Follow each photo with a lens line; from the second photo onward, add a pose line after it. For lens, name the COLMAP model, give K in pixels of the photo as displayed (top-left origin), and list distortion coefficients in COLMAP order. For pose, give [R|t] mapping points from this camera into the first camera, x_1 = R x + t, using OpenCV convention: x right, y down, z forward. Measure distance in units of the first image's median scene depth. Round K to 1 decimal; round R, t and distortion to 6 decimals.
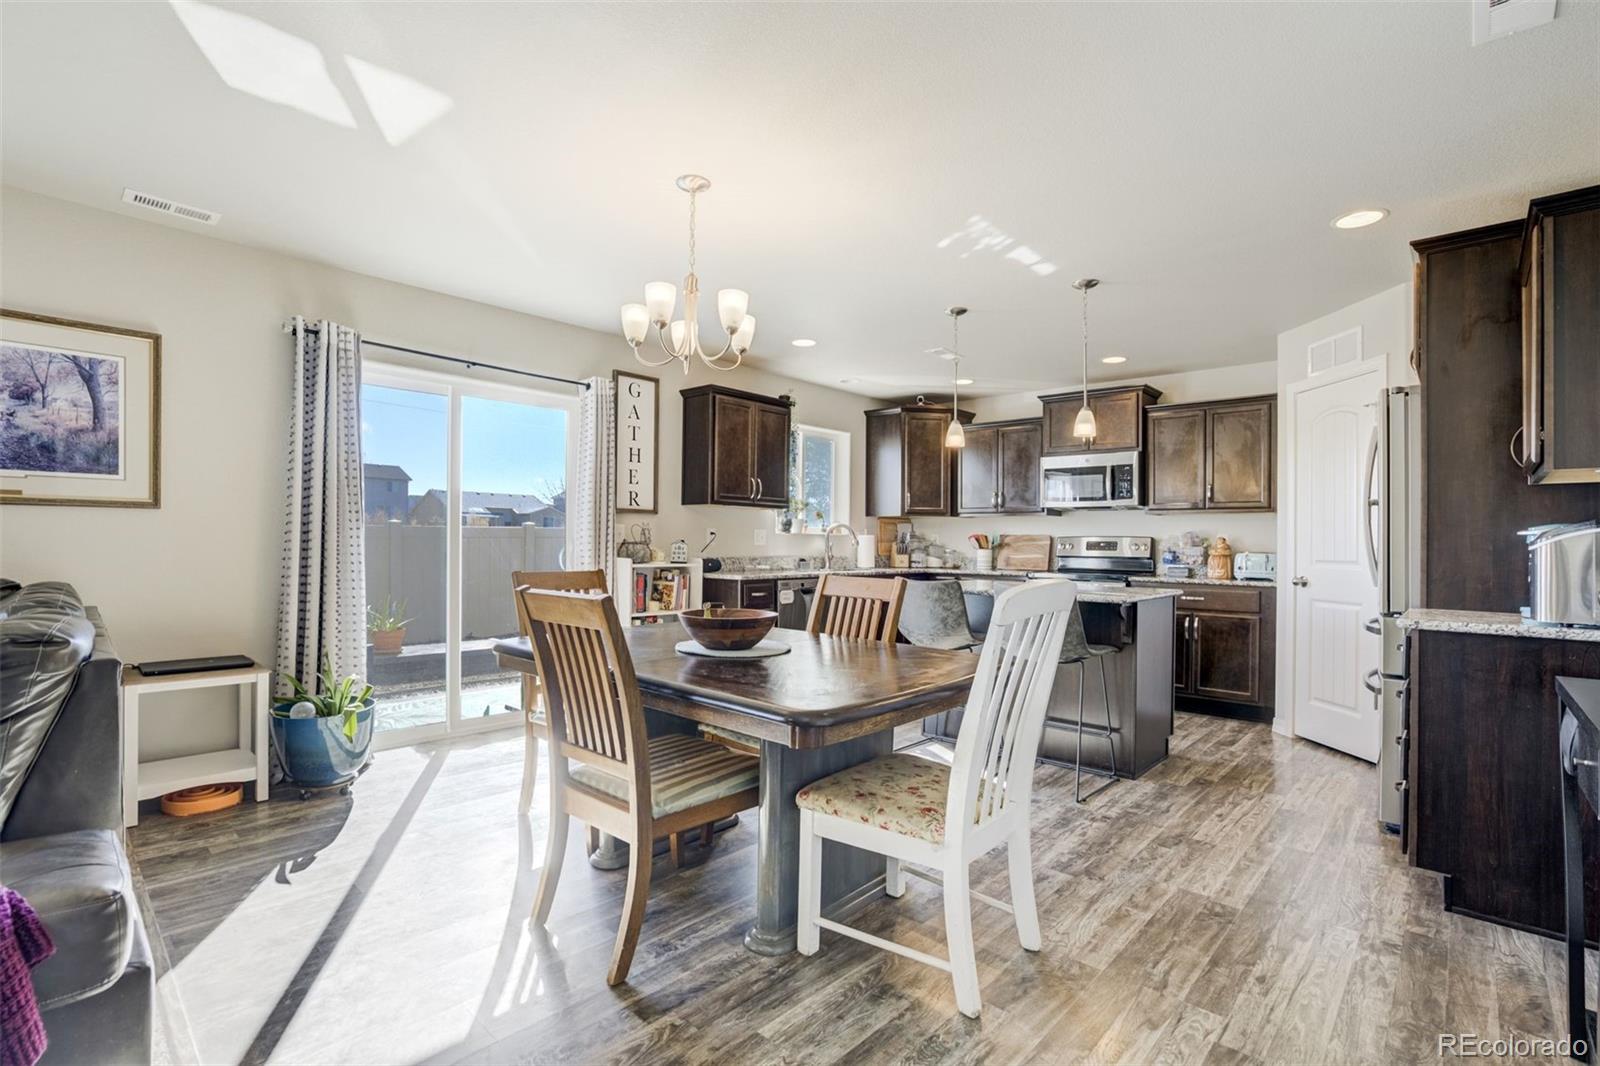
lens RADIAL K [[759.7, 0, 805.8], [0, 759.7, 533.8], [0, 0, 1]] dist [-0.058837, 0.024277]
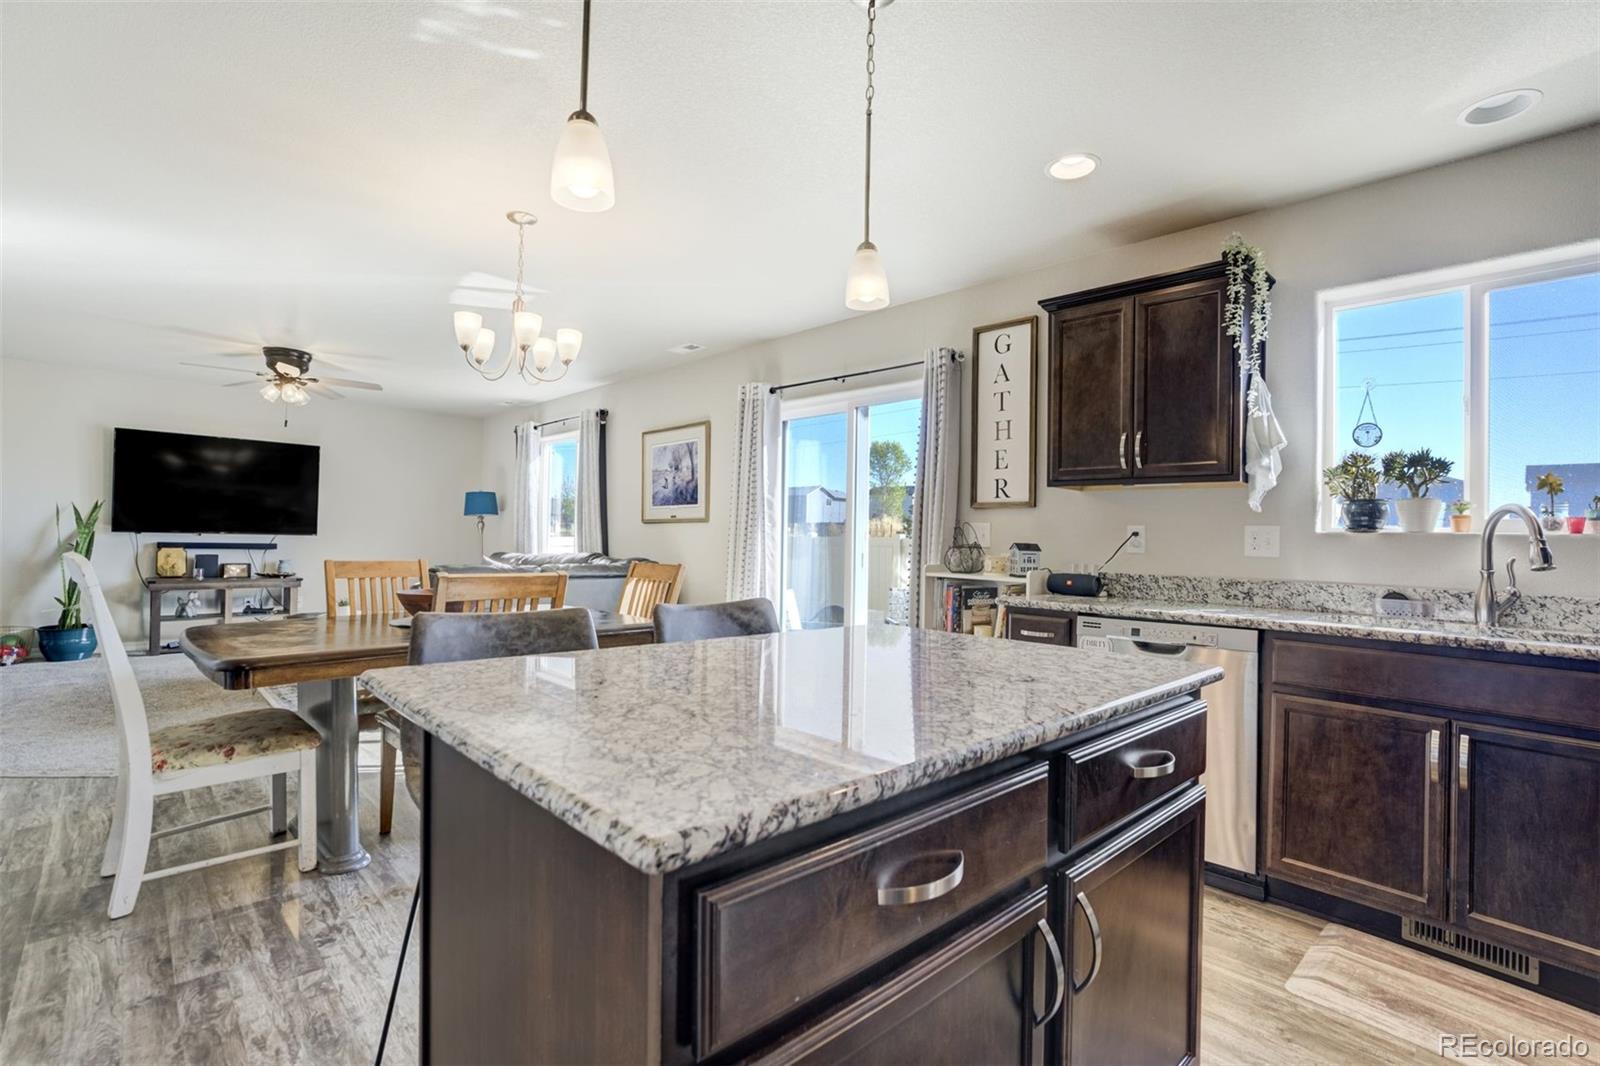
lens RADIAL K [[755.1, 0, 803.7], [0, 755.1, 542.7], [0, 0, 1]] dist [-0.052016, 0.017276]
pose [[-0.082832, -0.012326, -0.996487, 0.584010], [-0.013763, 0.999842, -0.011223, 0.020019], [0.996469, 0.012785, -0.082988, 0.956761]]
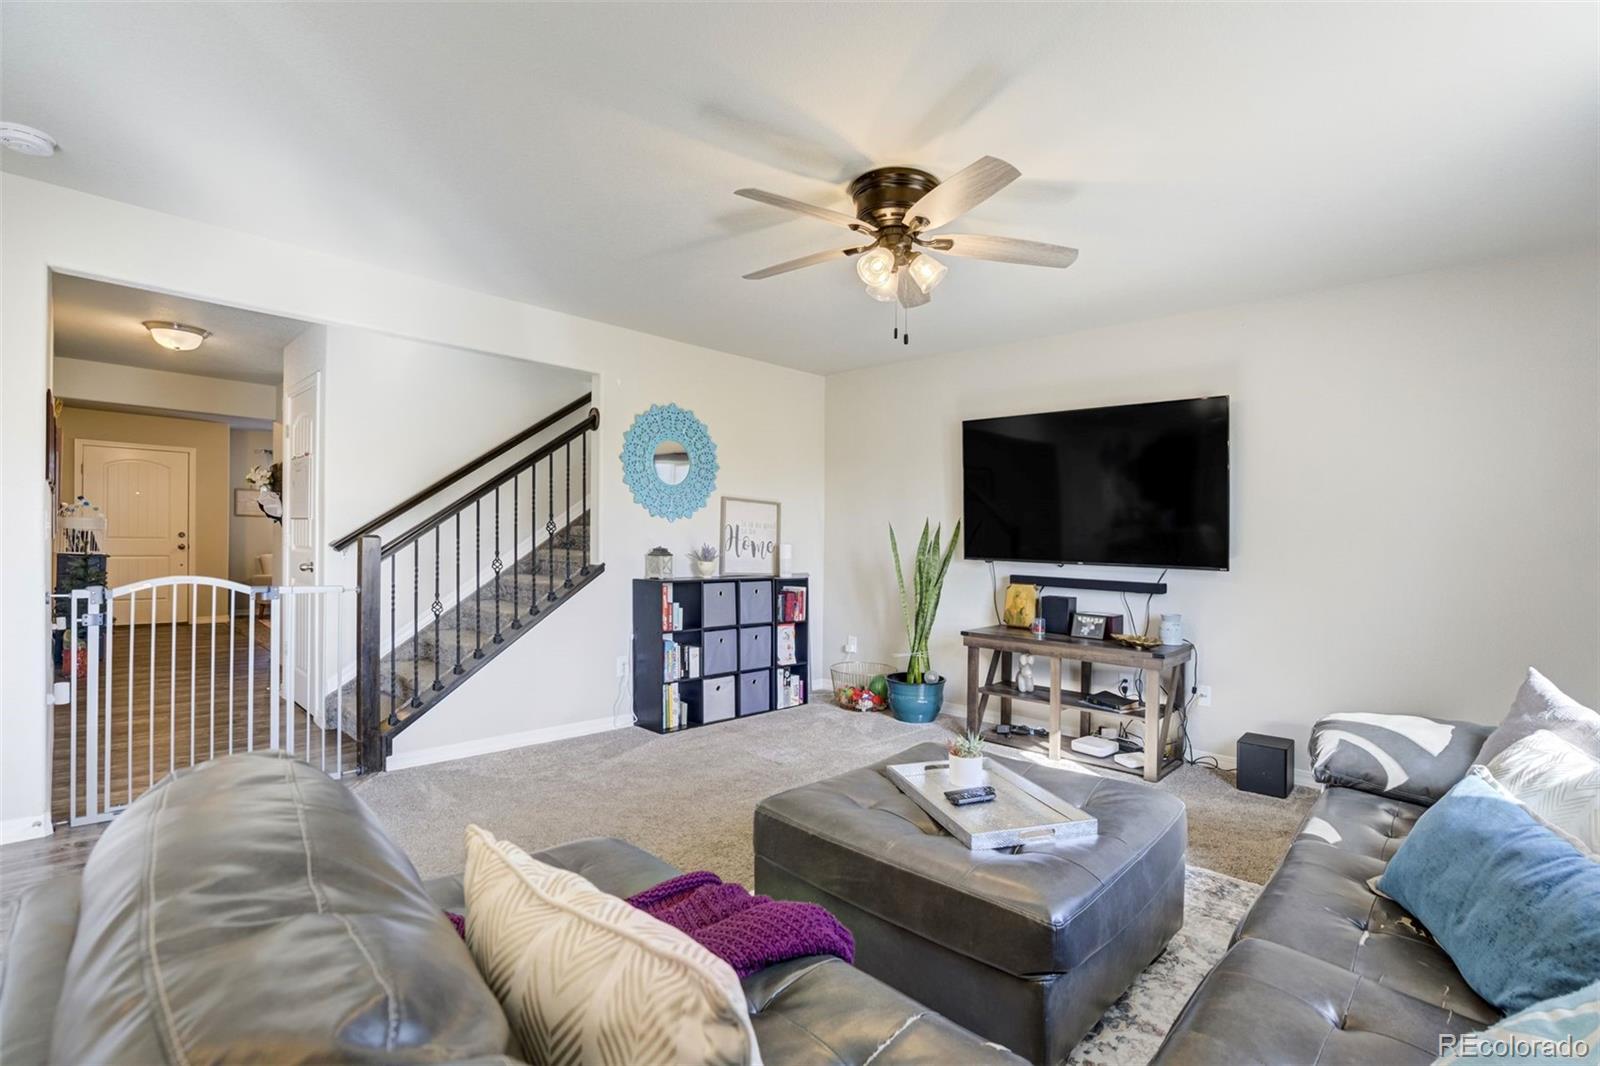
lens RADIAL K [[721.9, 0, 800.0], [0, 721.9, 533.0], [0, 0, 1]] dist [-0.001608, -0.000074]
pose [[-0.999090, -0.042587, -0.002494, -0.539423], [-0.042532, 0.998909, -0.019258, -0.008715], [0.003311, -0.019135, -0.999811, 0.531648]]
